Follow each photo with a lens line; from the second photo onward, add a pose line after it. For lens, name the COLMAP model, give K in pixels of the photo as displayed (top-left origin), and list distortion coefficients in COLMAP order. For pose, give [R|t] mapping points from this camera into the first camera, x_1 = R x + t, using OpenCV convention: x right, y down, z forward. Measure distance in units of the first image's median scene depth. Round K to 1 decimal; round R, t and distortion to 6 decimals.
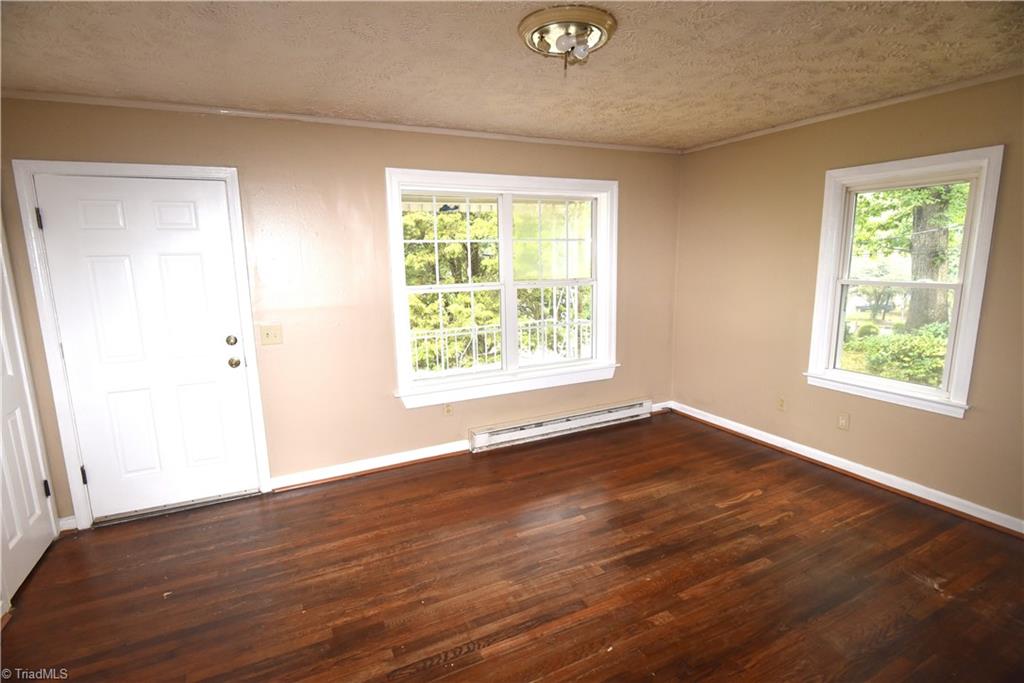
lens RADIAL K [[502.5, 0, 512.4], [0, 502.5, 343.4], [0, 0, 1]] dist [-0.021557, 0.000588]
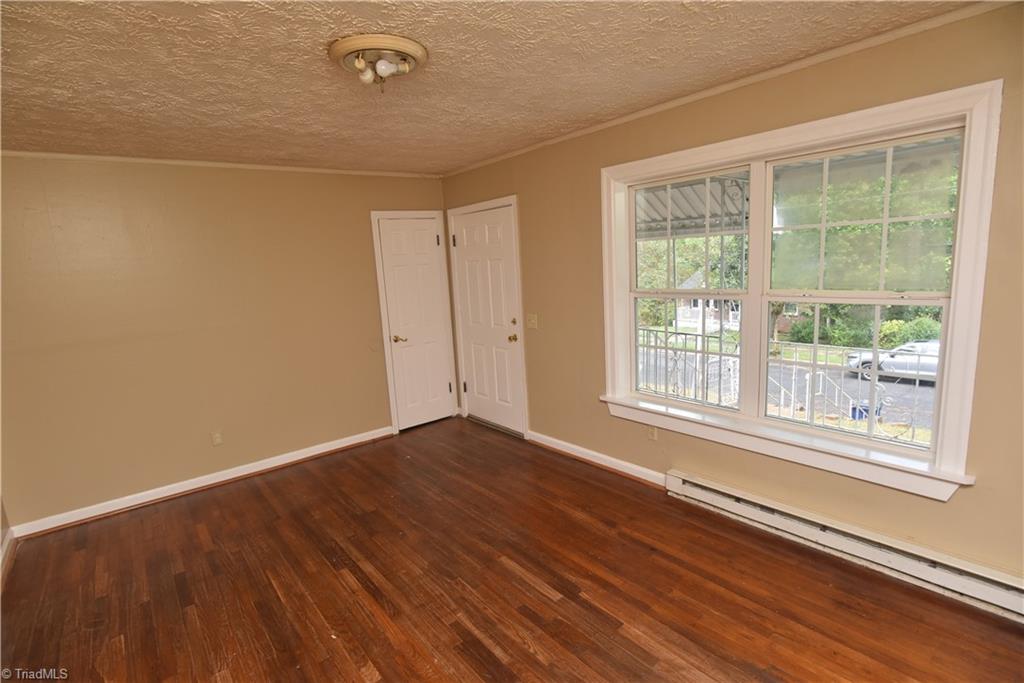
lens RADIAL K [[502.5, 0, 514.6], [0, 502.5, 345.4], [0, 0, 1]] dist [-0.021557, 0.000588]
pose [[0.218324, 0.169950, -0.960964, 0.830462], [-0.117479, 0.982135, 0.147004, -0.154074], [0.968779, 0.080798, 0.234389, 0.728384]]
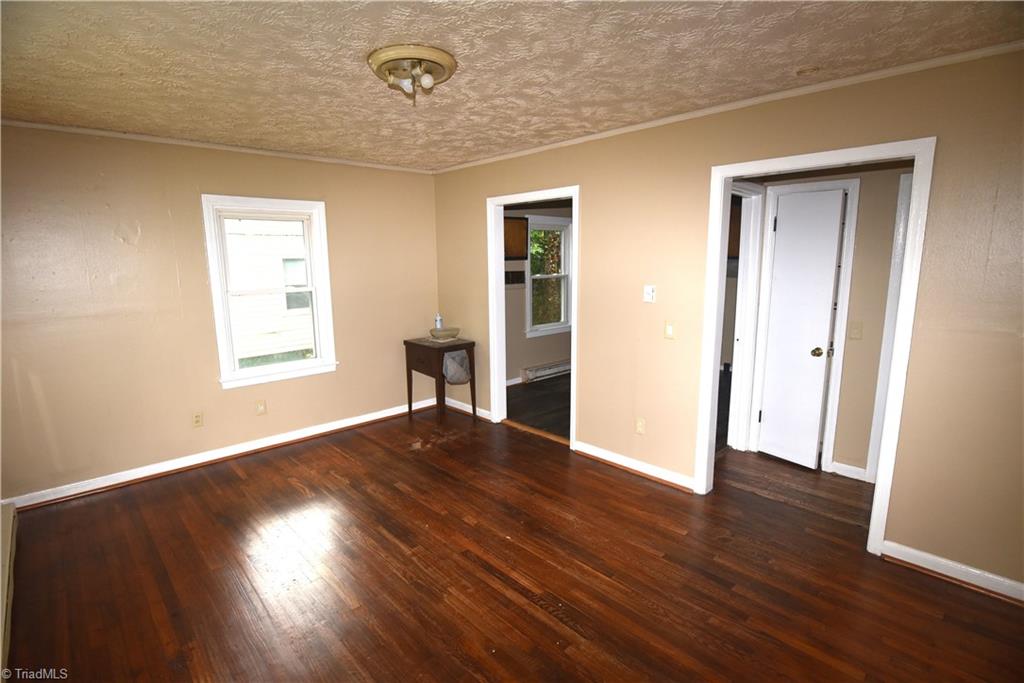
lens RADIAL K [[502.5, 0, 512.6], [0, 502.5, 343.4], [0, 0, 1]] dist [-0.021557, 0.000588]
pose [[-0.282140, -0.141534, 0.948876, -0.739158], [0.186929, 0.961992, 0.199072, -0.139871], [-0.940986, 0.233539, -0.244960, 0.818233]]
